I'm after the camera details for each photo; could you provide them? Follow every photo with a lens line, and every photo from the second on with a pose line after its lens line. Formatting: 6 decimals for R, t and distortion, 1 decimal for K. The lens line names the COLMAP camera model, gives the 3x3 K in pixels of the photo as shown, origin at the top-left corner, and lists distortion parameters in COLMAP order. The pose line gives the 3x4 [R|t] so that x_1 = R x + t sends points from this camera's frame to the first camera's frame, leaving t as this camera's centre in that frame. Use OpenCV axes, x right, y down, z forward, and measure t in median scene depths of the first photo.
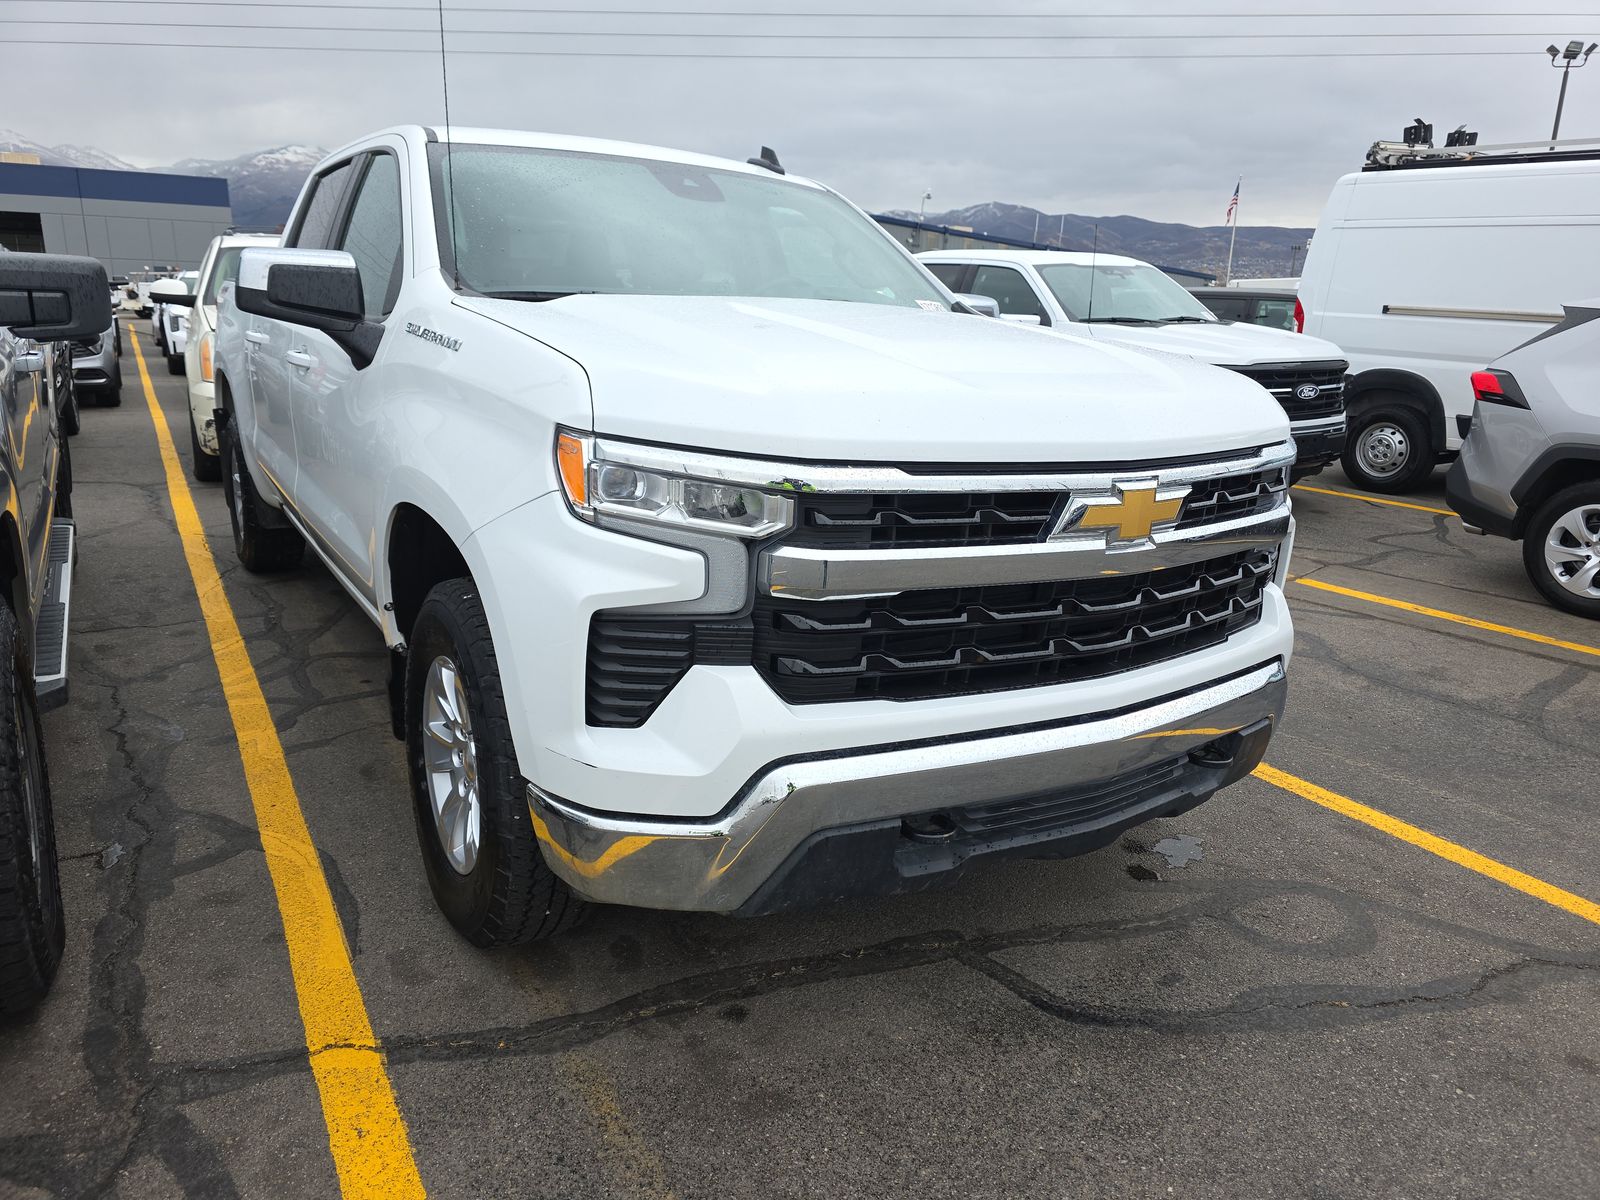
lens RADIAL K [[1077.5, 0, 805.1], [0, 1077.5, 602.4], [0, 0, 1]] dist [0.067587, -0.070602]
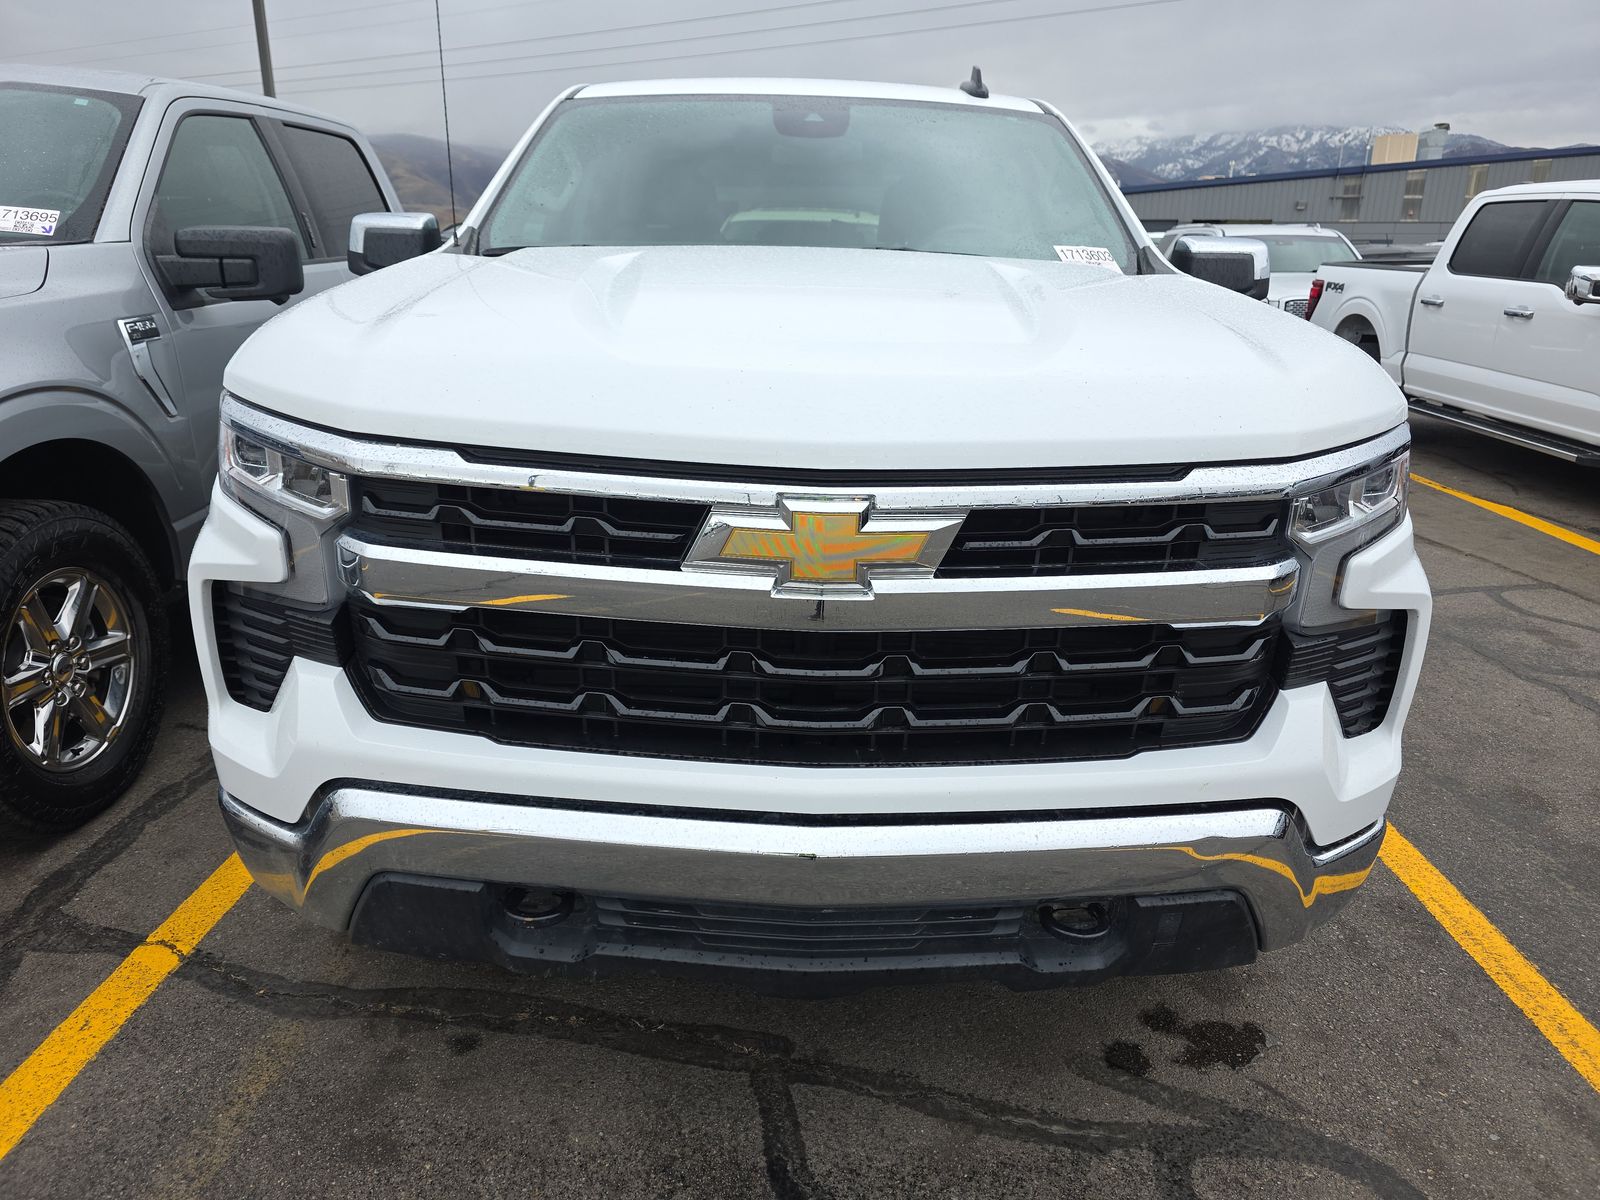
lens RADIAL K [[1078.1, 0, 800.8], [0, 1078.1, 614.4], [0, 0, 1]] dist [0.069547, -0.082288]
pose [[0.844926, 0.146723, -0.514365, 0.646118], [-0.127819, 0.989166, 0.072197, -0.085785], [0.519386, 0.004744, 0.854527, 0.399281]]
